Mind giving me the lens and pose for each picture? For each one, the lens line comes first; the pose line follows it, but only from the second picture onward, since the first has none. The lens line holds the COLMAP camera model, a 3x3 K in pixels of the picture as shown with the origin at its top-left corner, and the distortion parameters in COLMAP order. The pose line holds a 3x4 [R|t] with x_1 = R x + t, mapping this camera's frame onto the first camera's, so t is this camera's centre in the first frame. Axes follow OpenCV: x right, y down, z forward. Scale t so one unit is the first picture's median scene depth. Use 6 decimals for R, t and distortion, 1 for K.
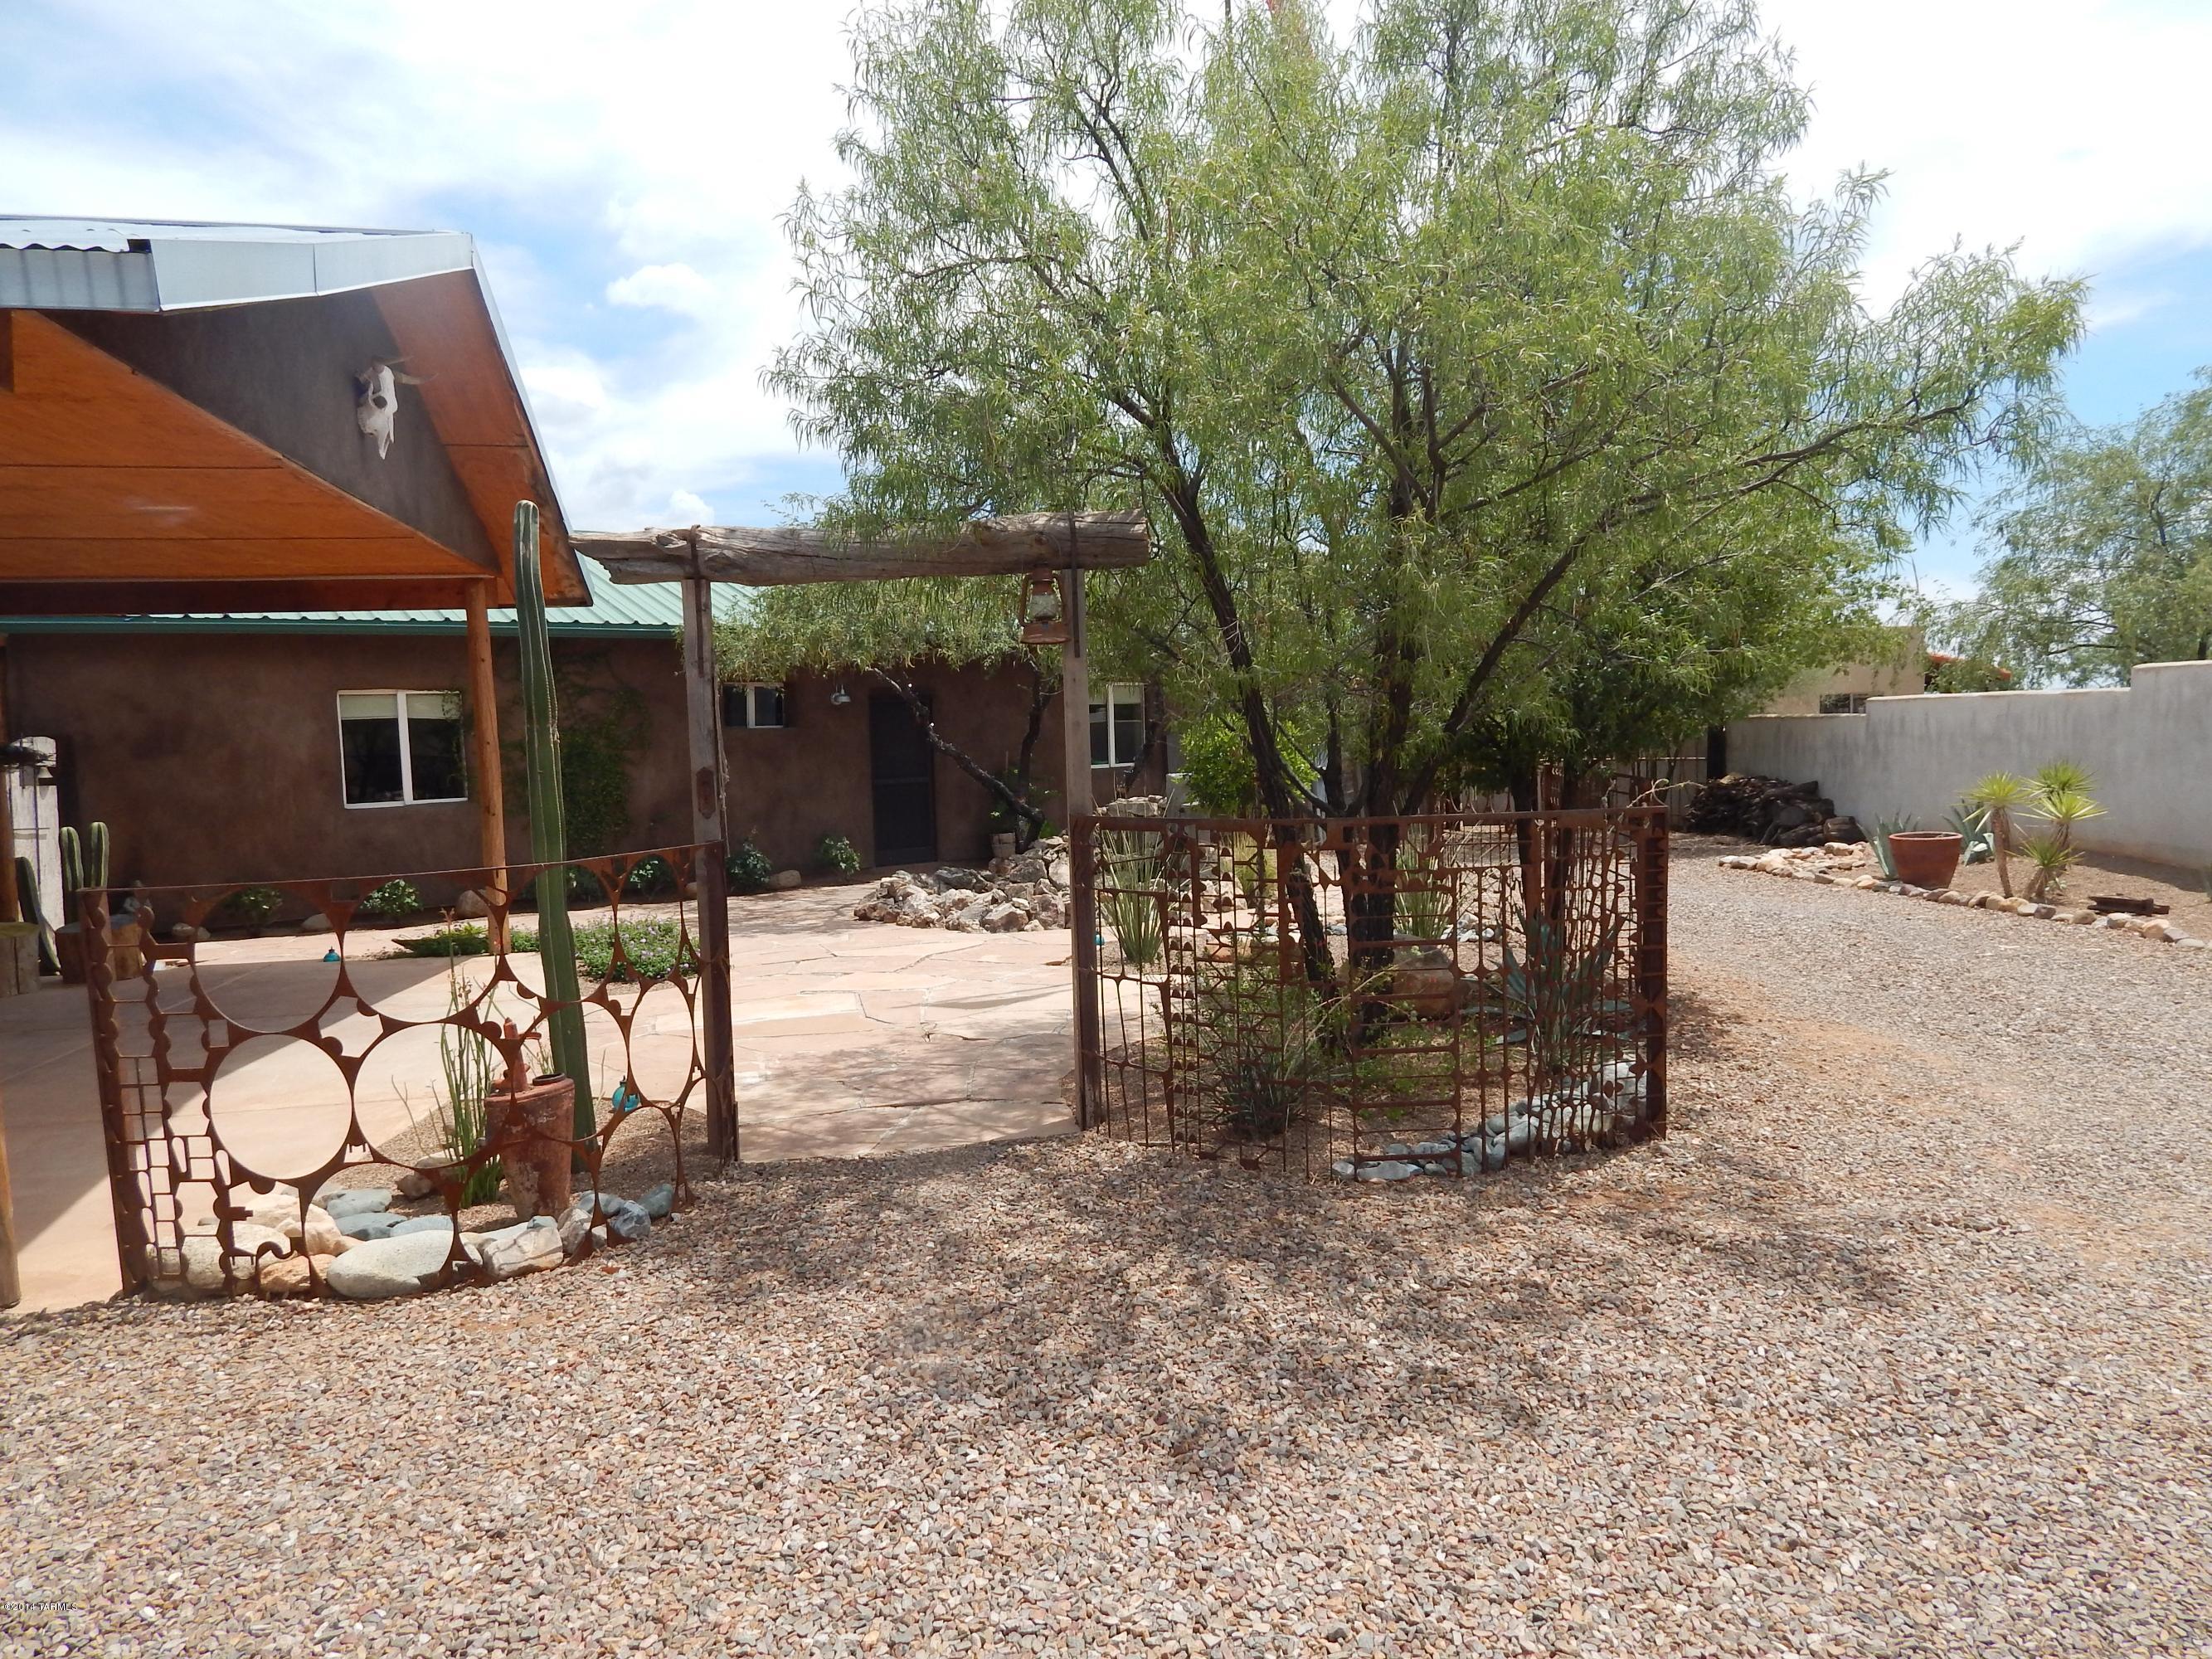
lens RADIAL K [[1464.6, 0, 1096.1], [0, 1464.6, 824.3], [0, 0, 1]] dist [0.028918, -0.031005]
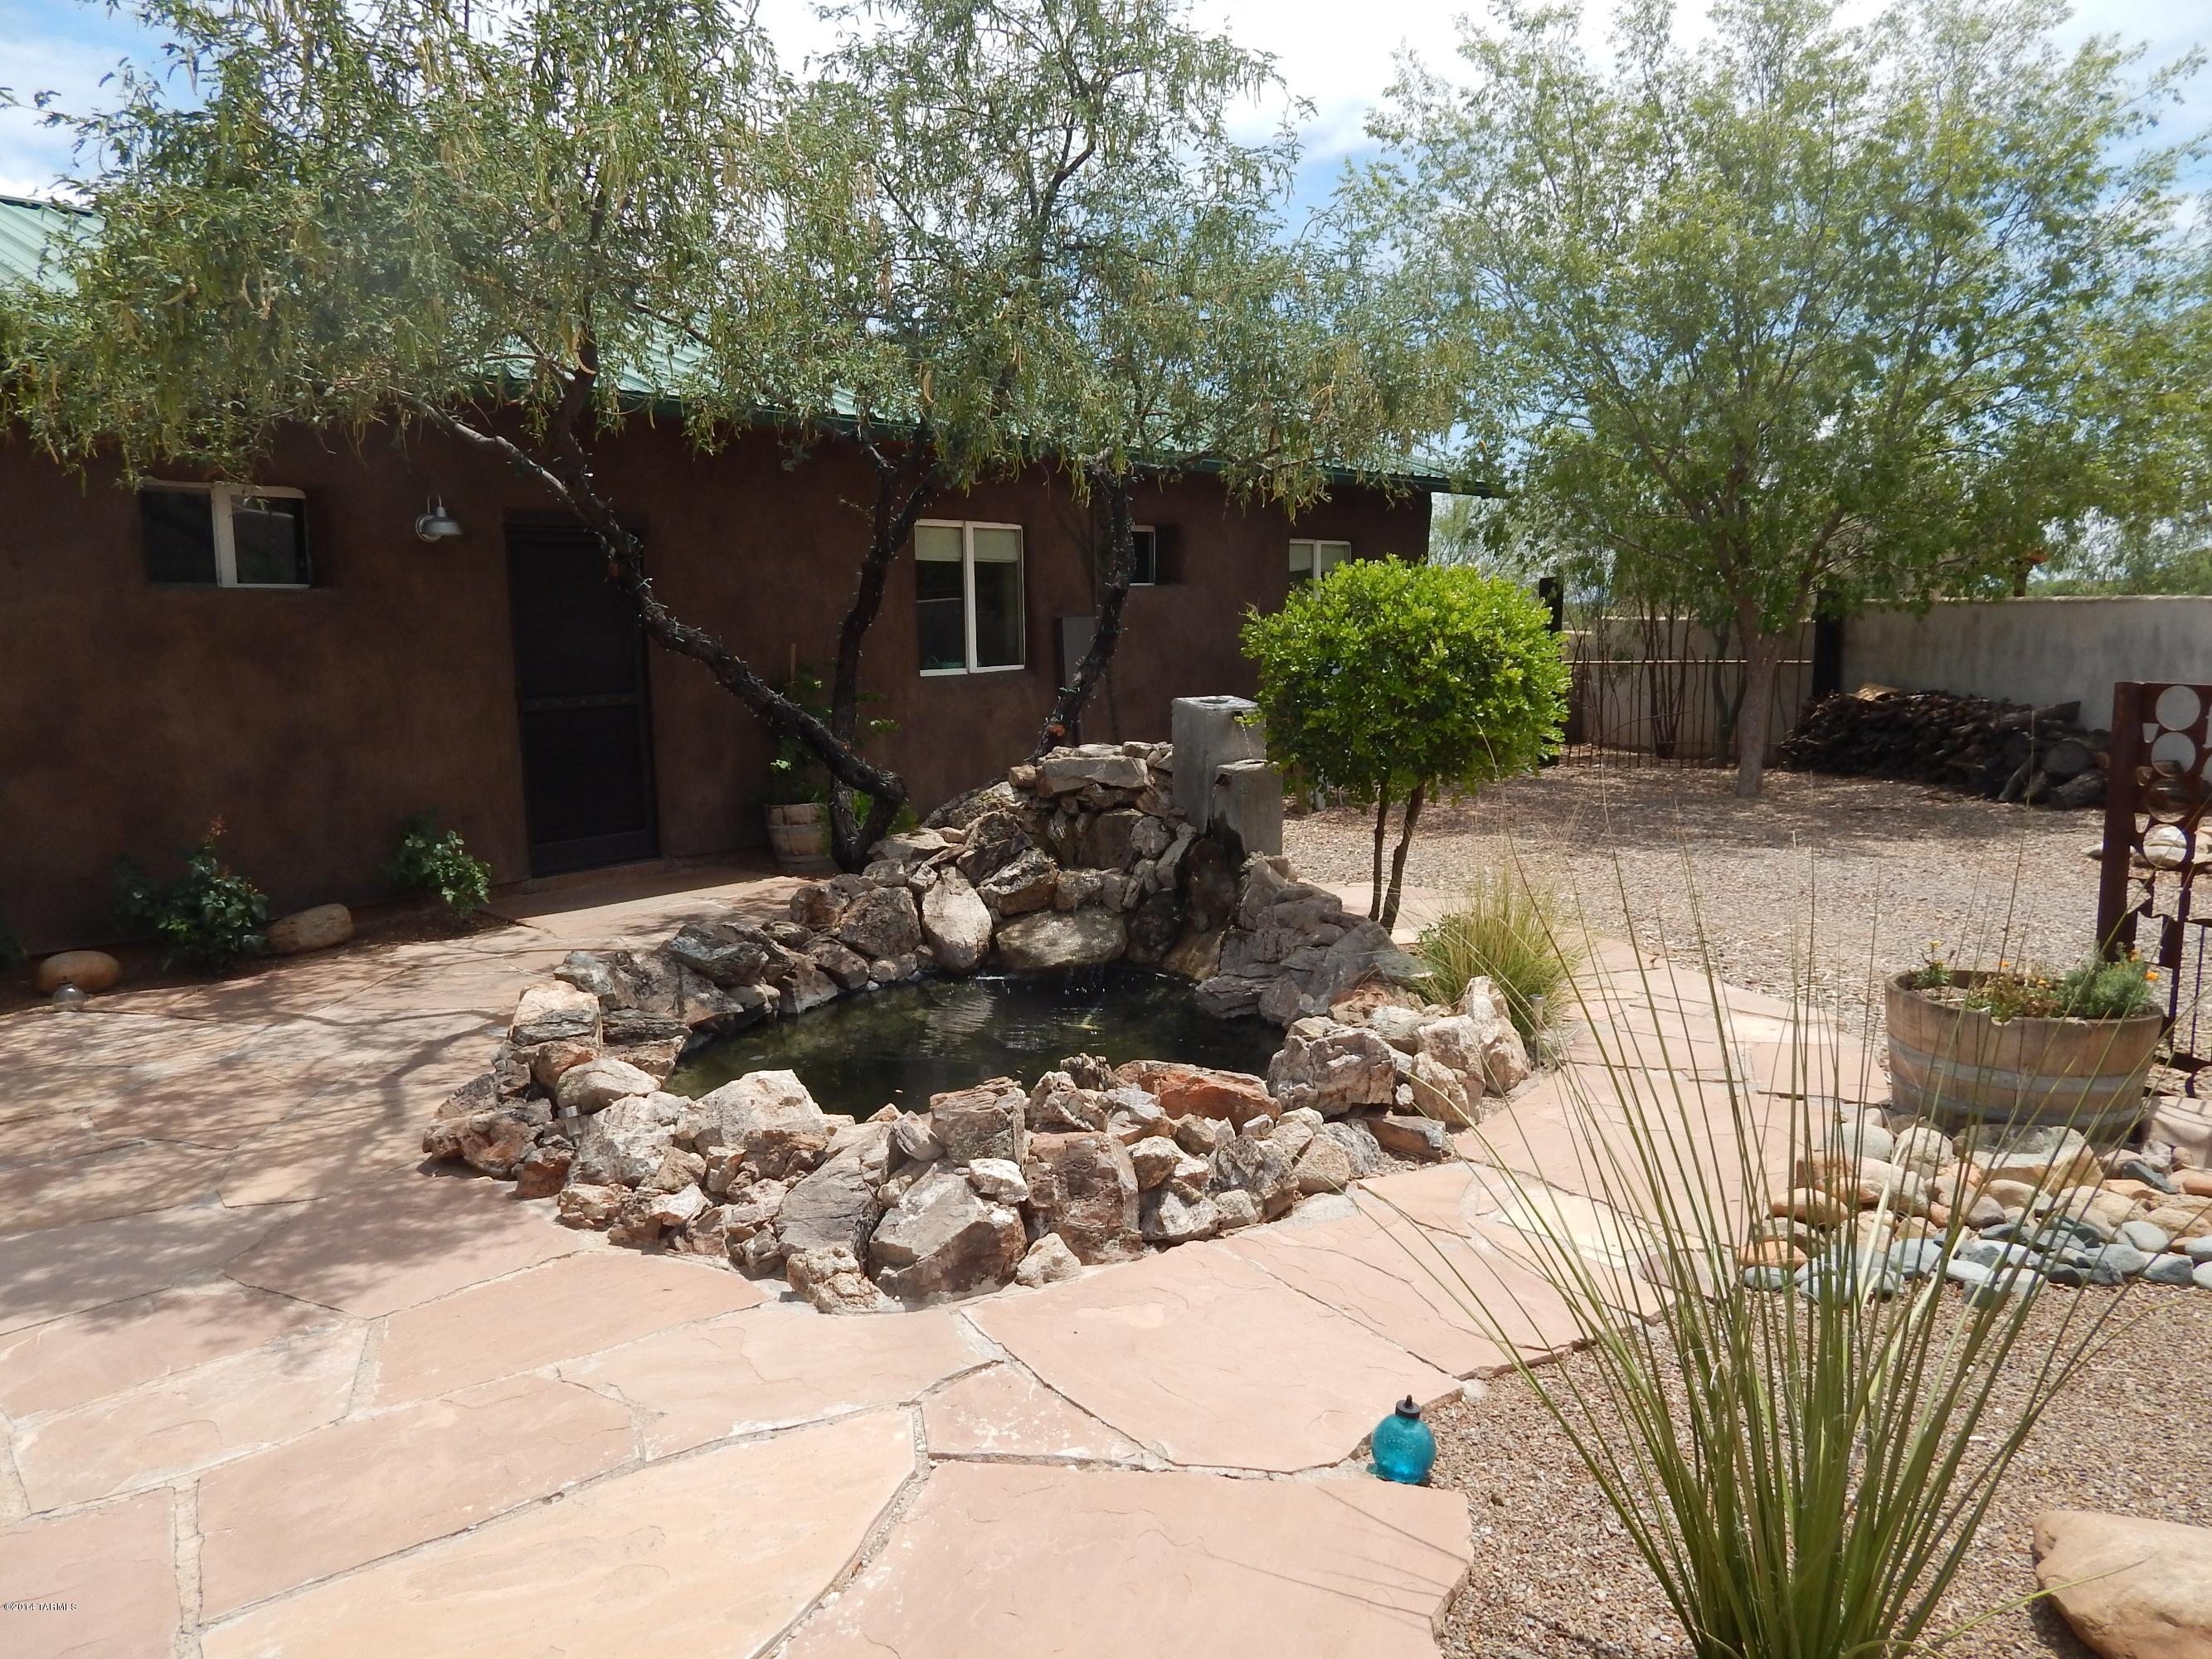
lens RADIAL K [[1464.6, 0, 1096.1], [0, 1464.6, 824.3], [0, 0, 1]] dist [0.028918, -0.031005]
pose [[0.980997, -0.014033, 0.193515, -0.195016], [-0.000443, 0.997217, 0.074559, -0.084866], [-0.194022, -0.073227, 0.978260, 1.581803]]
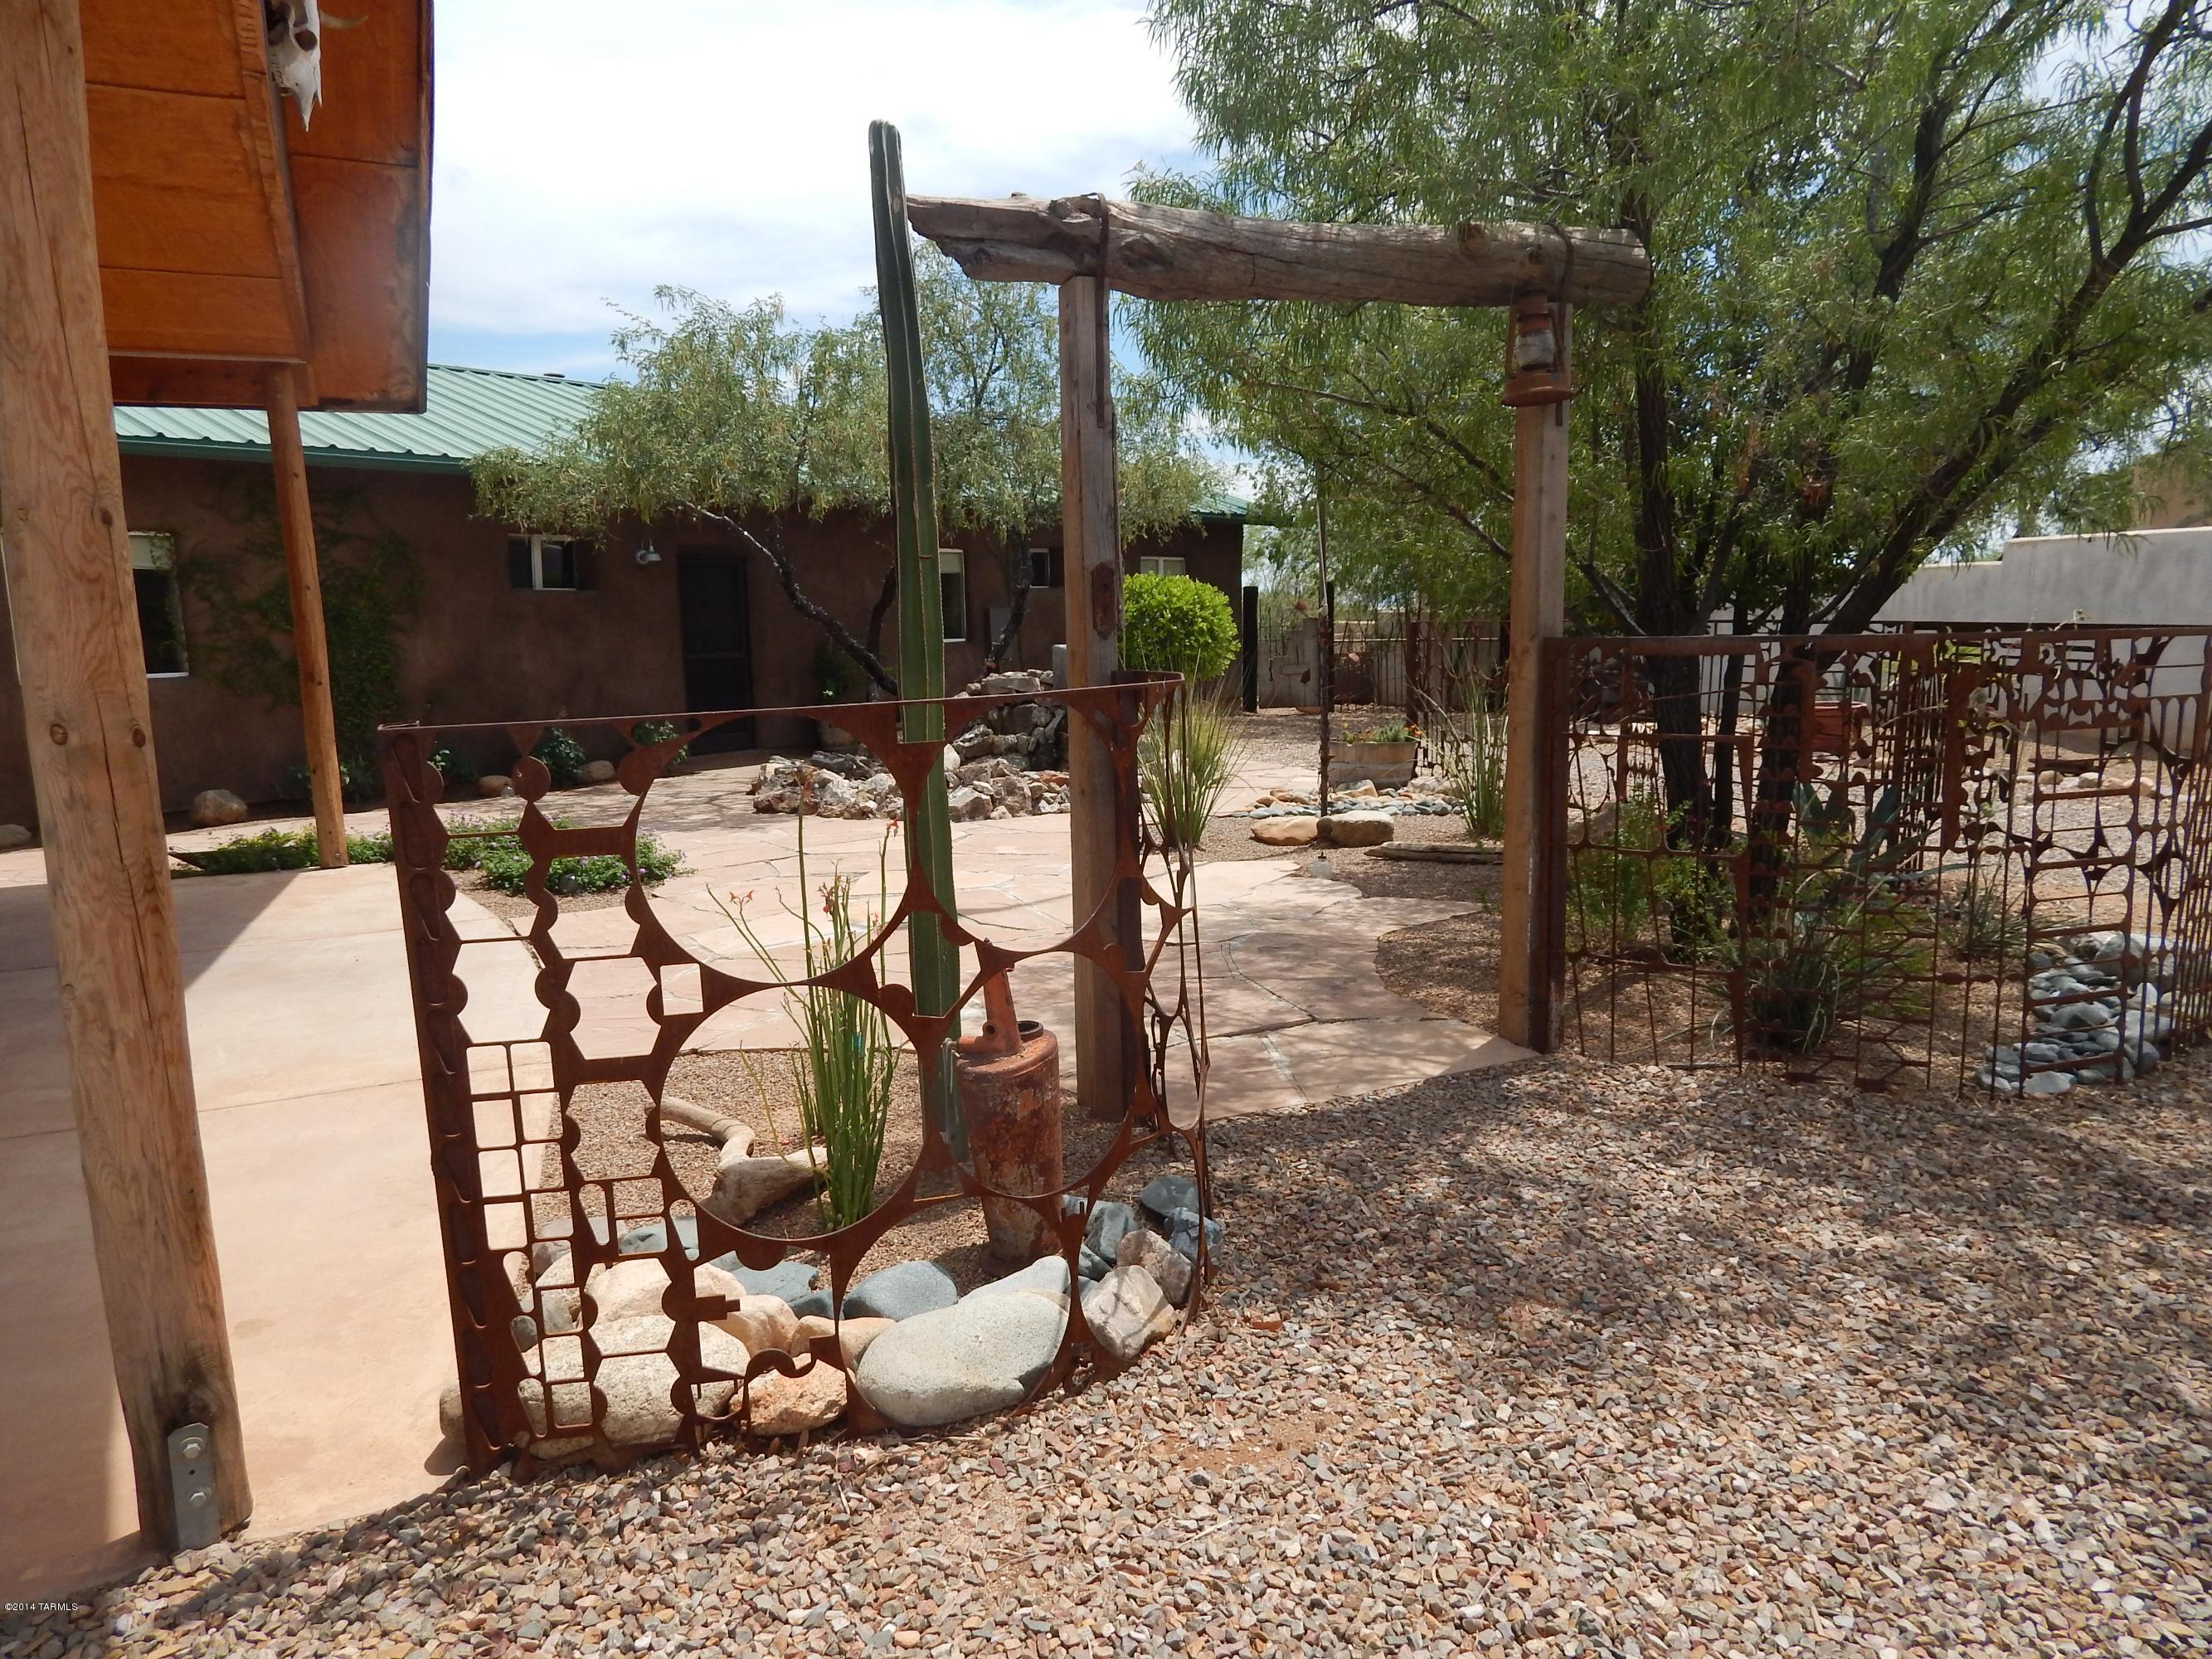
lens RADIAL K [[1464.6, 0, 1096.1], [0, 1464.6, 824.3], [0, 0, 1]] dist [0.028918, -0.031005]
pose [[0.967720, -0.027202, 0.250554, -0.449014], [0.009636, 0.997425, 0.071072, 0.033852], [-0.251843, -0.066363, 0.965490, 0.341609]]
